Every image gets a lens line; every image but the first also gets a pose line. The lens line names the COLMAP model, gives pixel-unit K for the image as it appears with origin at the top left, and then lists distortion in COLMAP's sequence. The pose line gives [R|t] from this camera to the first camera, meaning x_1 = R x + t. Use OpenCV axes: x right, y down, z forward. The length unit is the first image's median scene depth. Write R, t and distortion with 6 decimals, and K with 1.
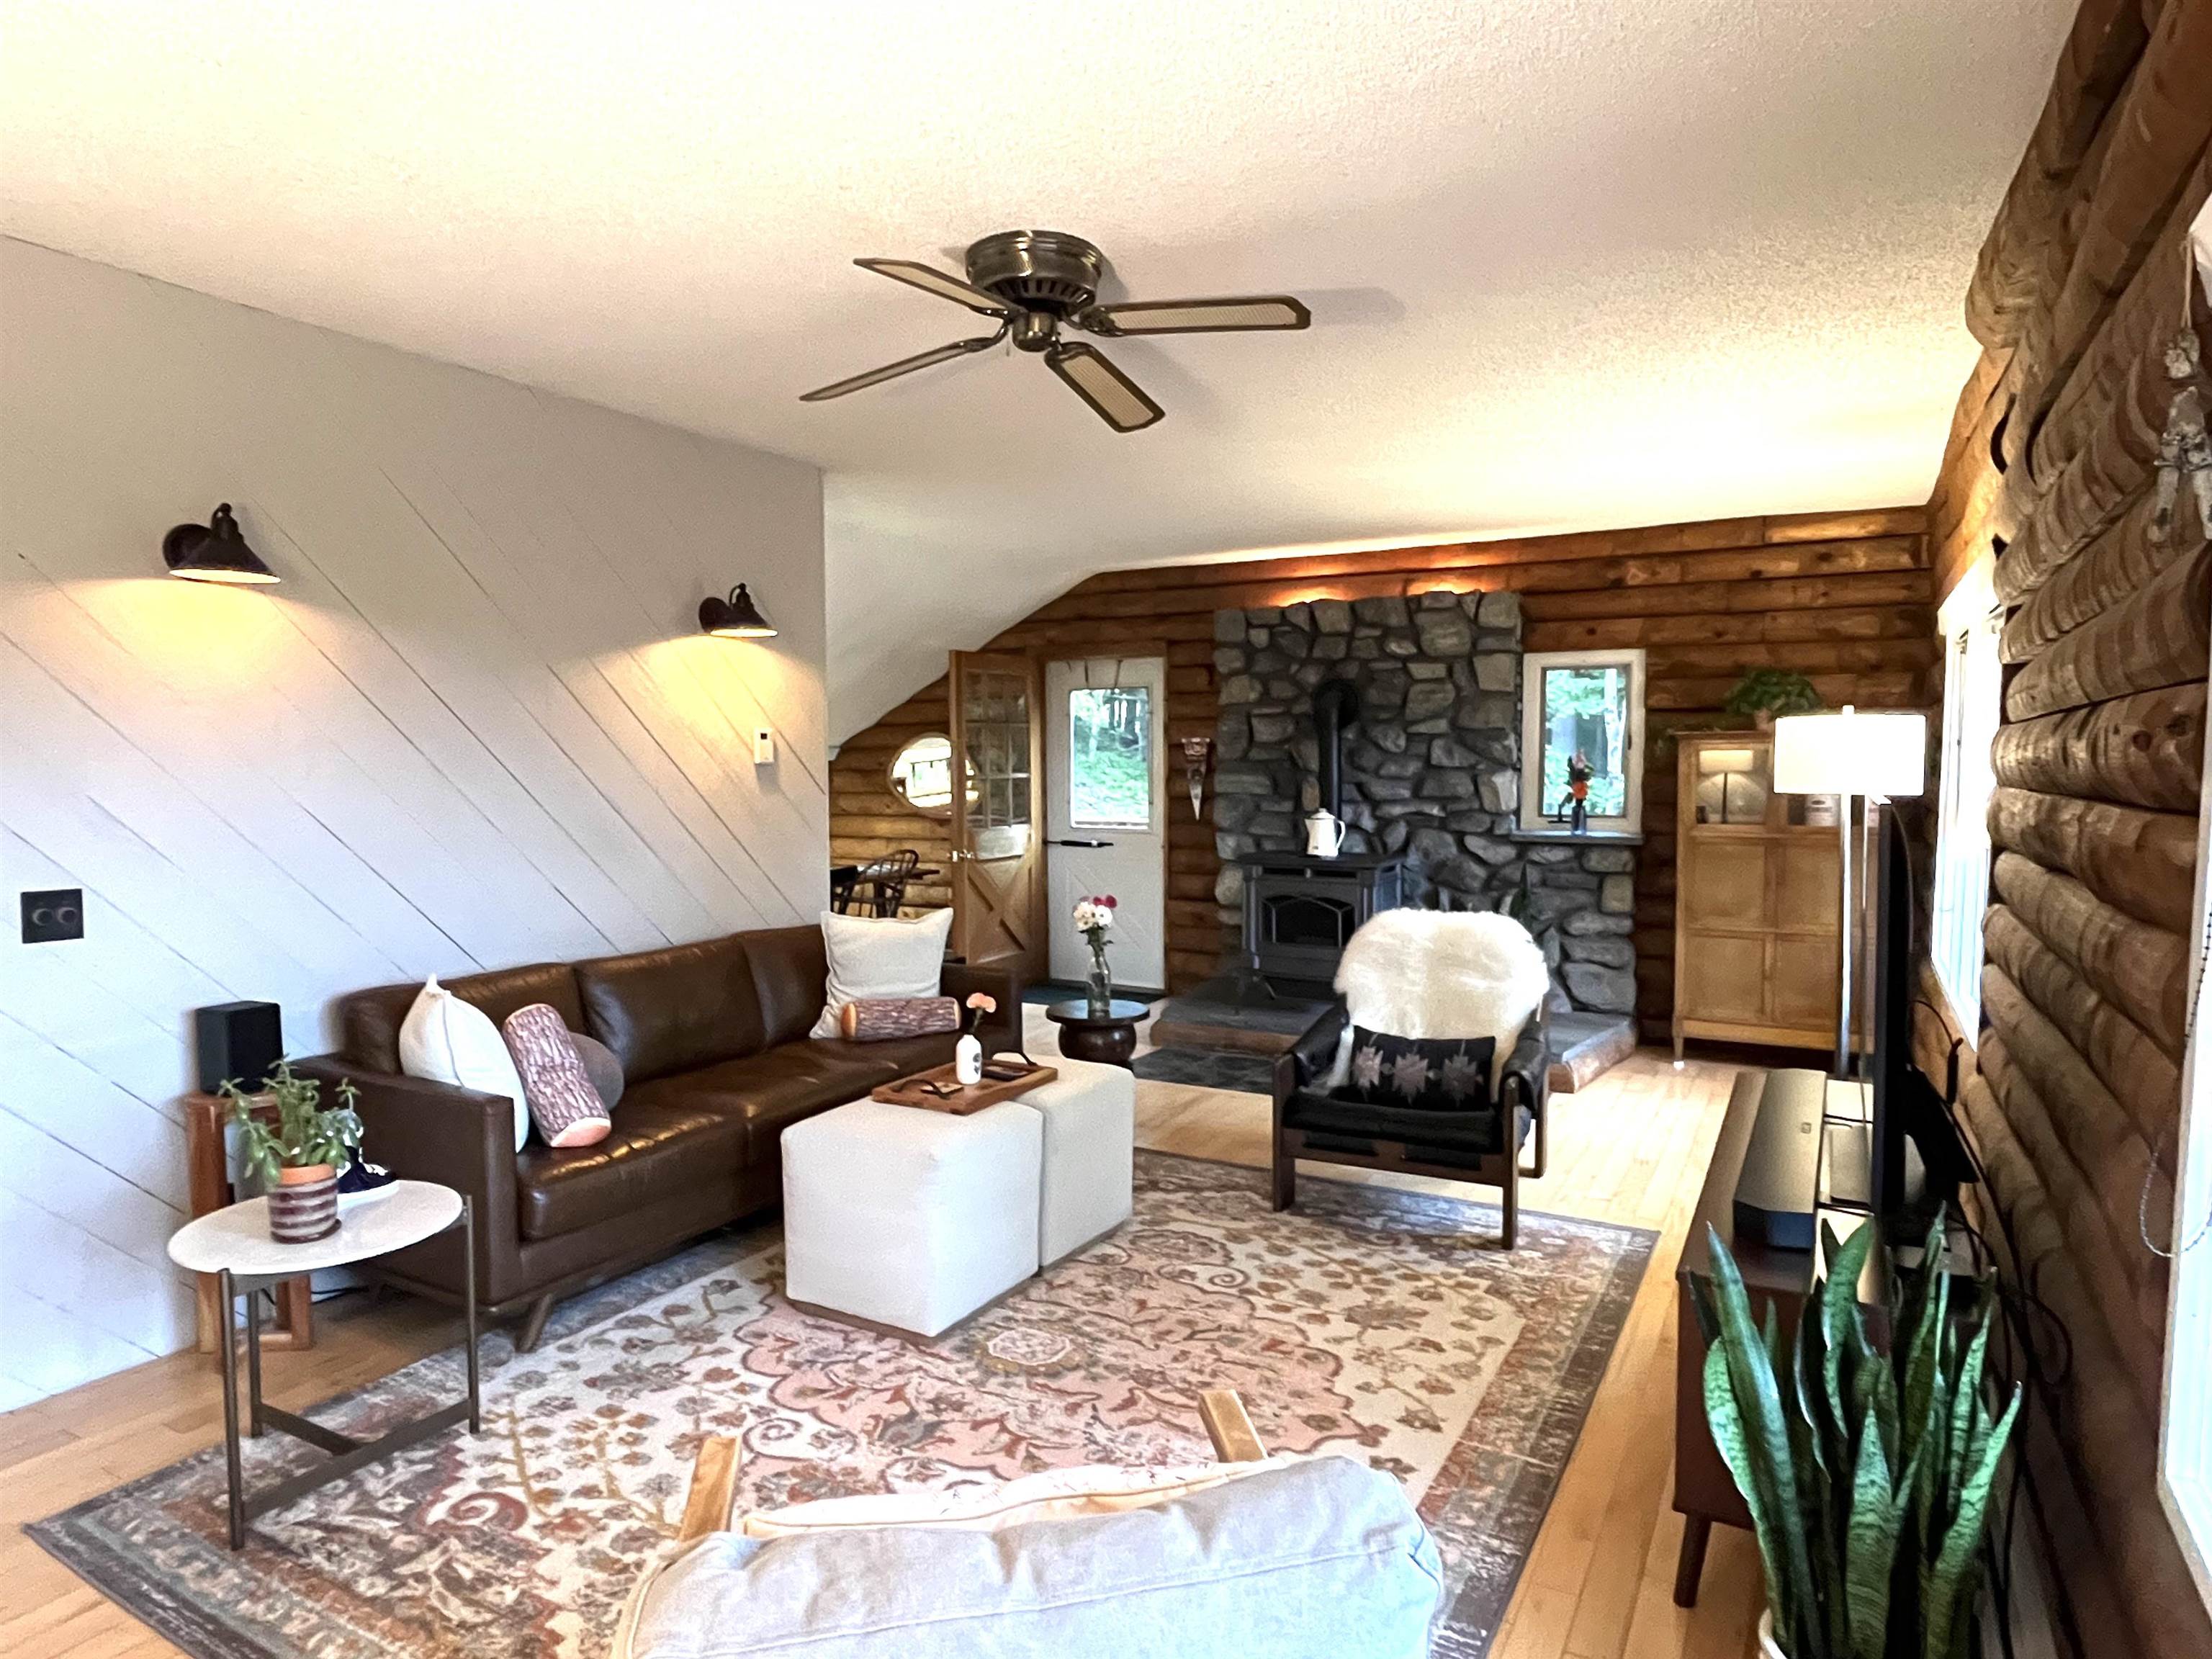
lens RADIAL K [[1285.1, 0, 1103.5], [0, 1285.1, 835.0], [0, 0, 1]] dist [-0.003491, -0.002753]
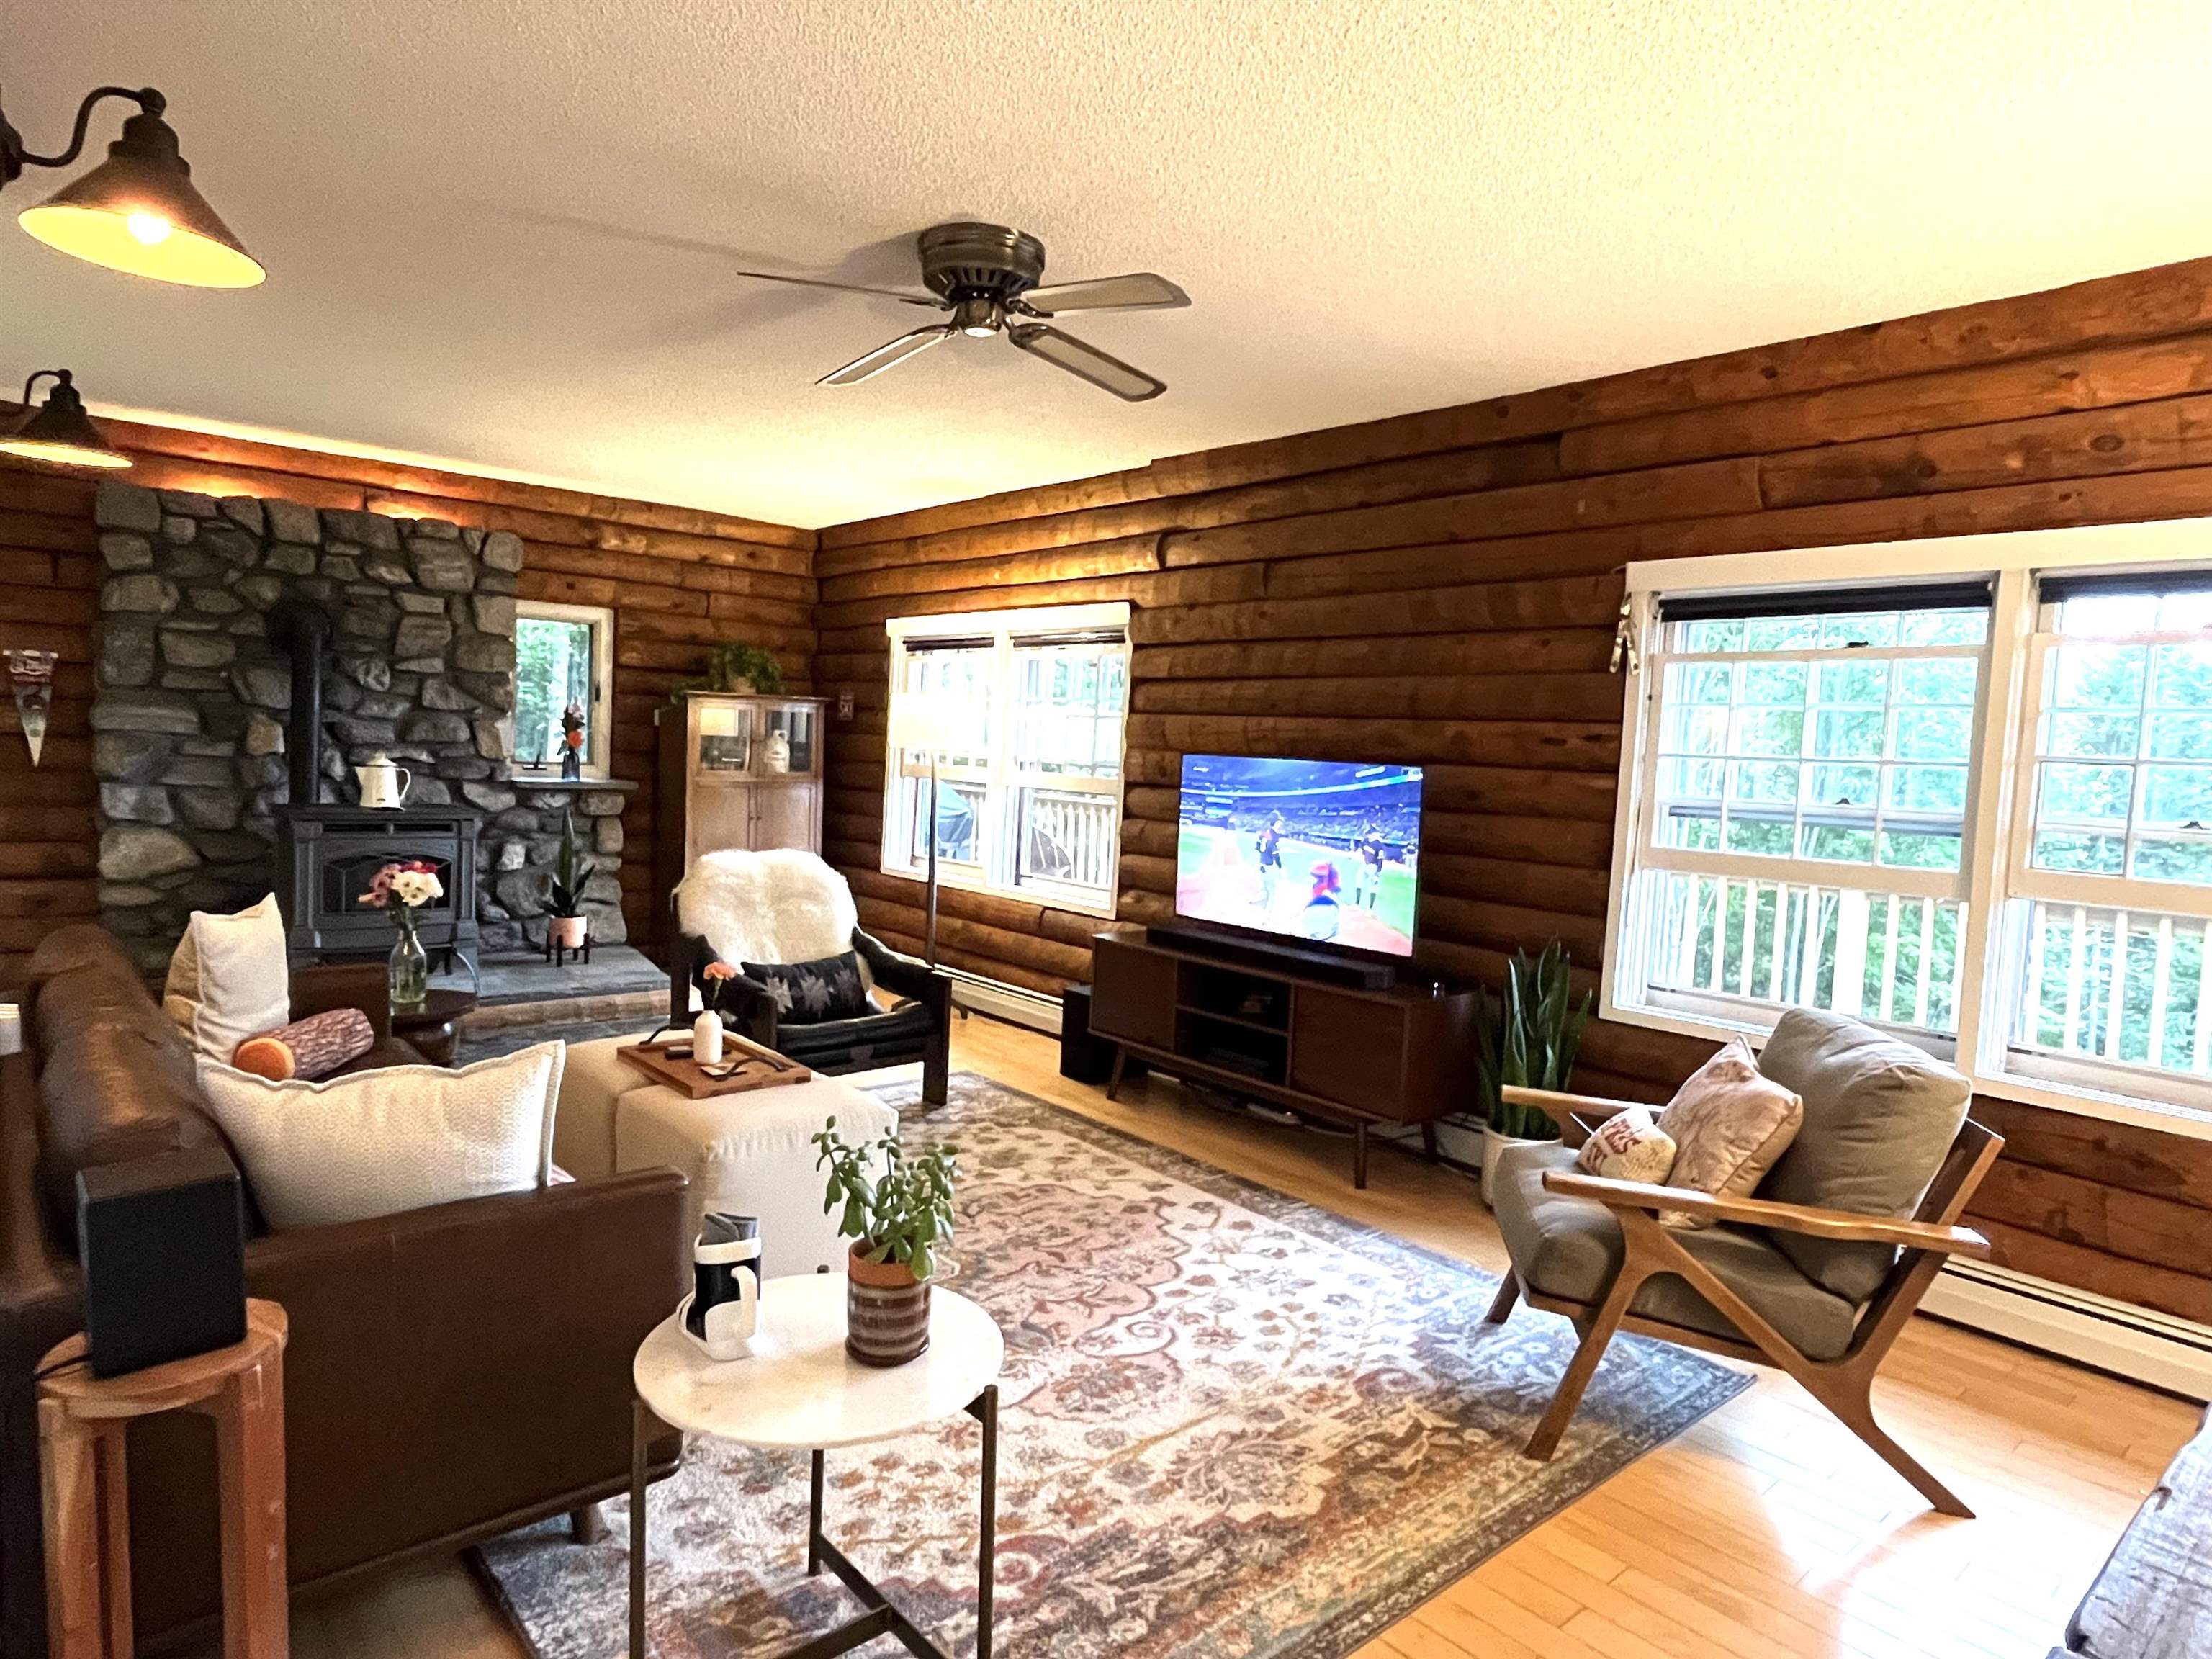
lens RADIAL K [[1285.1, 0, 1103.5], [0, 1285.1, 829.9], [0, 0, 1]] dist [-0.003491, -0.002753]
pose [[0.333749, -0.046394, 0.941520, -0.463555], [0.008465, 0.998895, 0.046221, -0.005001], [-0.942624, -0.007456, 0.333773, 0.238994]]
